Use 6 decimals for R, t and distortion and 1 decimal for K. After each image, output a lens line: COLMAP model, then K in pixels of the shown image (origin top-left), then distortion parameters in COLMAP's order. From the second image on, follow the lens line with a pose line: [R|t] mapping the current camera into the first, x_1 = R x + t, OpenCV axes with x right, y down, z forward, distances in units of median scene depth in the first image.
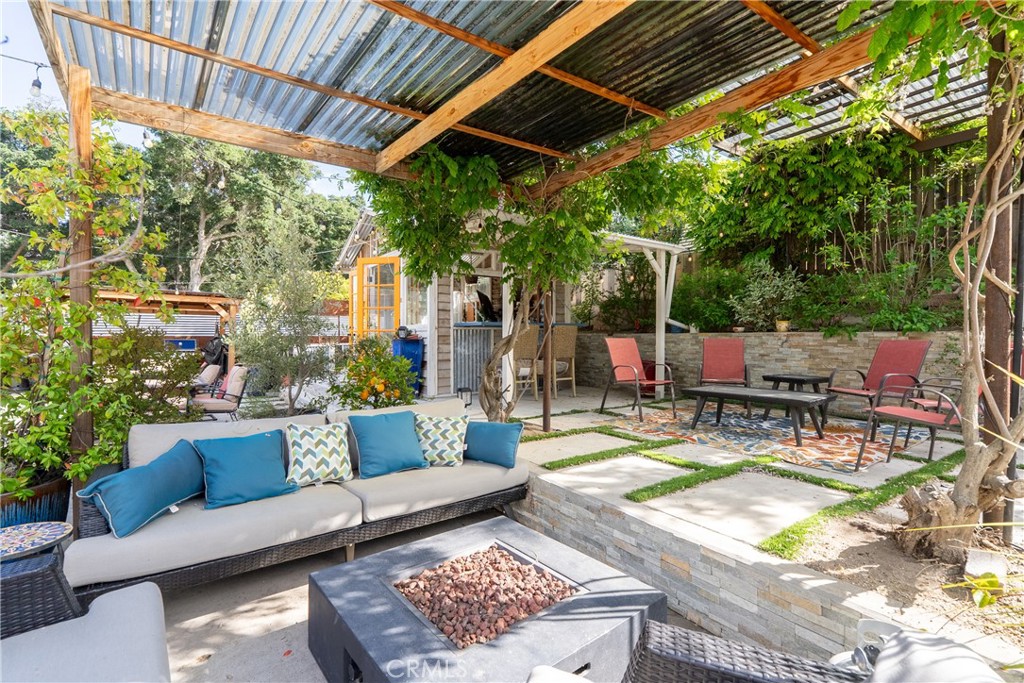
lens RADIAL K [[482.2, 0, 526.3], [0, 482.2, 339.5], [0, 0, 1]] dist [-0.000439, 0.000011]
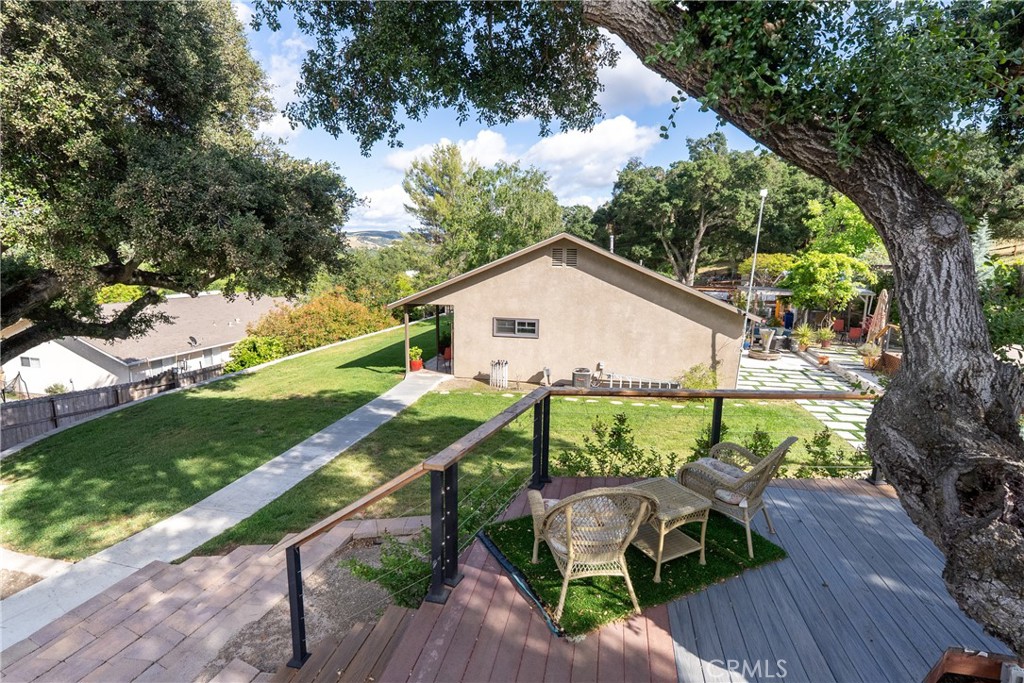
lens RADIAL K [[503.5, 0, 512.0], [0, 503.5, 341.5], [0, 0, 1]] dist [-0.001879, 0.000350]
pose [[0.637035, 0.132766, -0.759315, 1.407161], [-0.020264, 0.987599, 0.155681, -0.360050], [0.770568, -0.083788, 0.631826, -3.167472]]
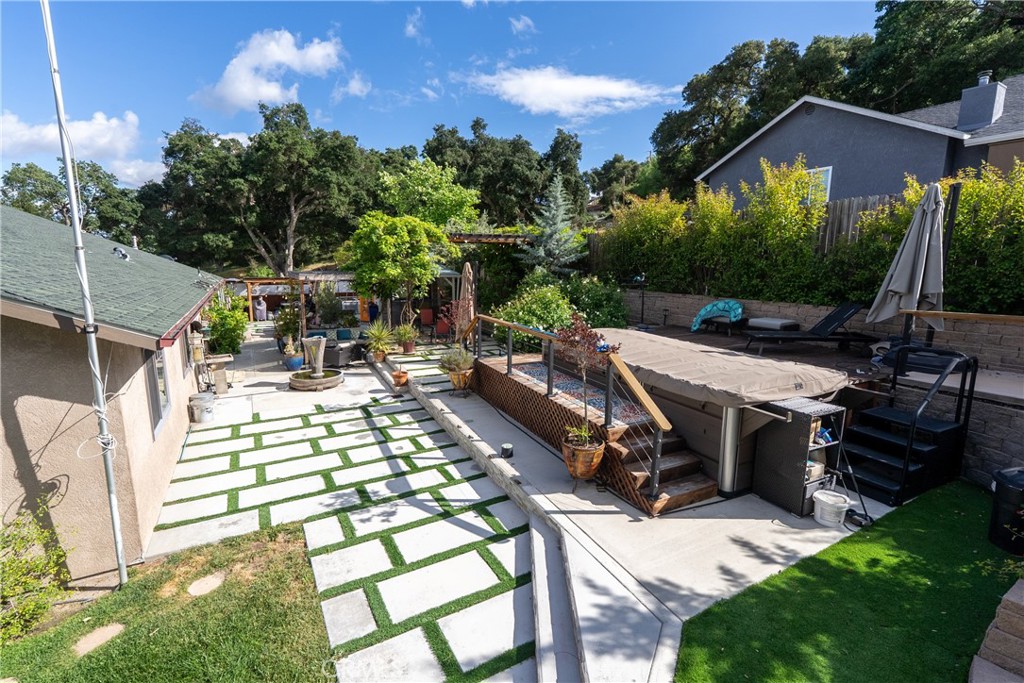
lens RADIAL K [[472.8, 0, 512.0], [0, 472.8, 341.5], [0, 0, 1]] dist [-0.000637, 0.000059]
pose [[0.986322, 0.024652, -0.162976, 1.053911], [0.001534, 0.987337, 0.158629, -0.245141], [0.164823, -0.156710, 0.973794, -1.633282]]
